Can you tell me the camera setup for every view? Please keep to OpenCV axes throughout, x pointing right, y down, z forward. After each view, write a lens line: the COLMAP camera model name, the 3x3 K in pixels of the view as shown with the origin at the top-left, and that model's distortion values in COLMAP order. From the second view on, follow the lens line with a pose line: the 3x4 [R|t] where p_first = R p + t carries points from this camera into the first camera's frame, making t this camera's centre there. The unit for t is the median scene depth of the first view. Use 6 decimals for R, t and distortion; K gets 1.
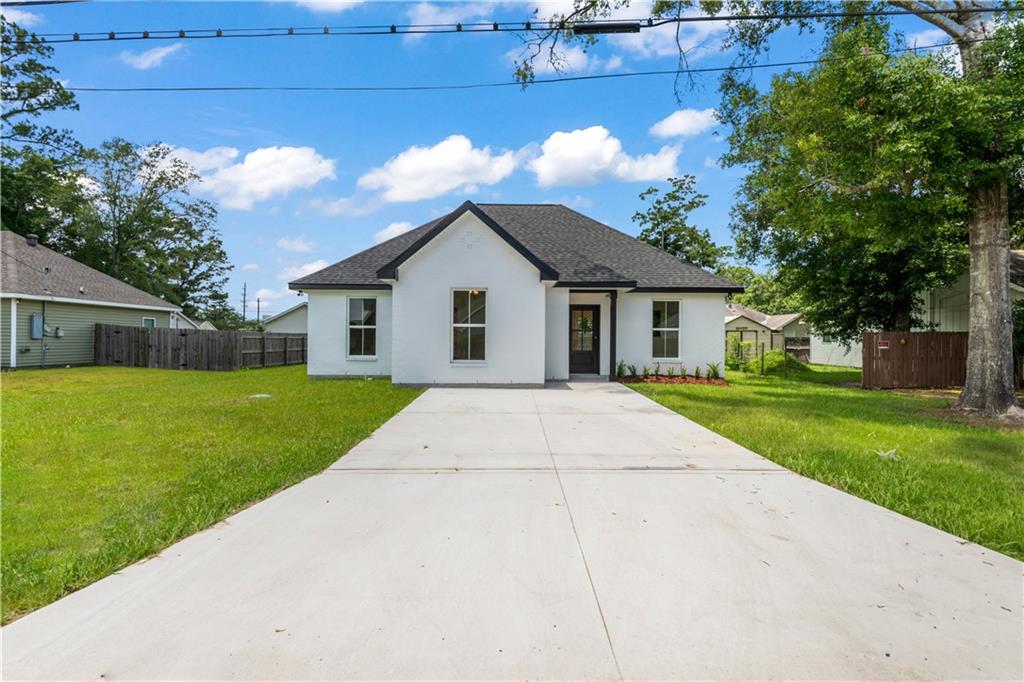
lens RADIAL K [[532.1, 0, 512.0], [0, 532.1, 341.0], [0, 0, 1]] dist [0.000078, -0.000050]
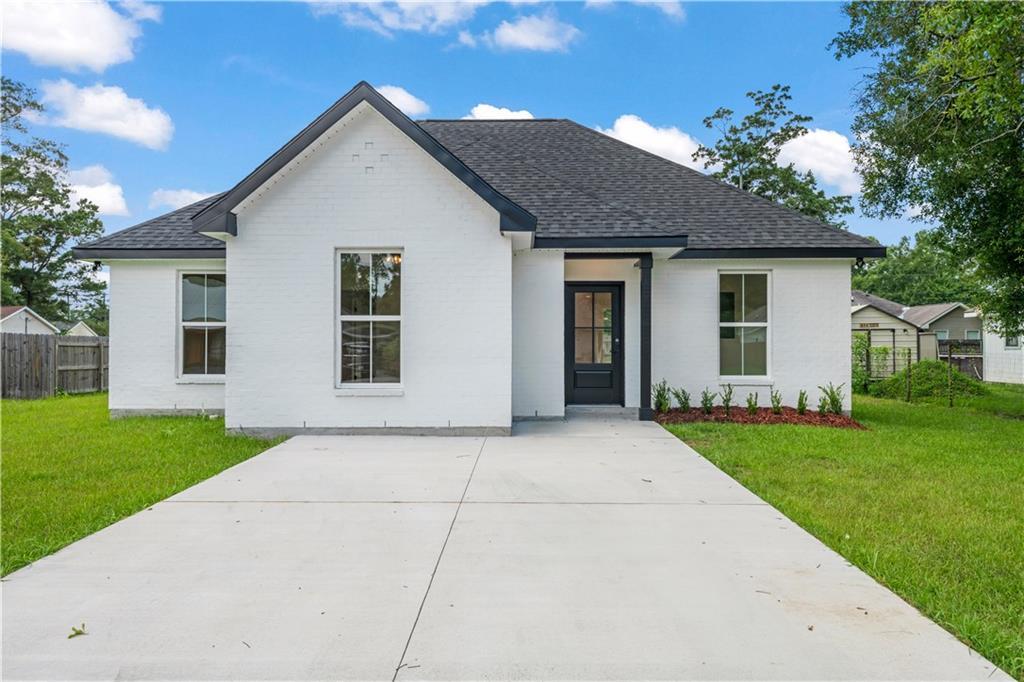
lens RADIAL K [[746.1, 0, 512.0], [0, 746.1, 341.0], [0, 0, 1]] dist [0.000916, 0.001151]
pose [[0.999630, -0.006543, -0.026403, 0.052119], [0.006270, 0.999926, -0.010414, 0.001367], [0.026470, 0.010245, 0.999597, 0.164565]]
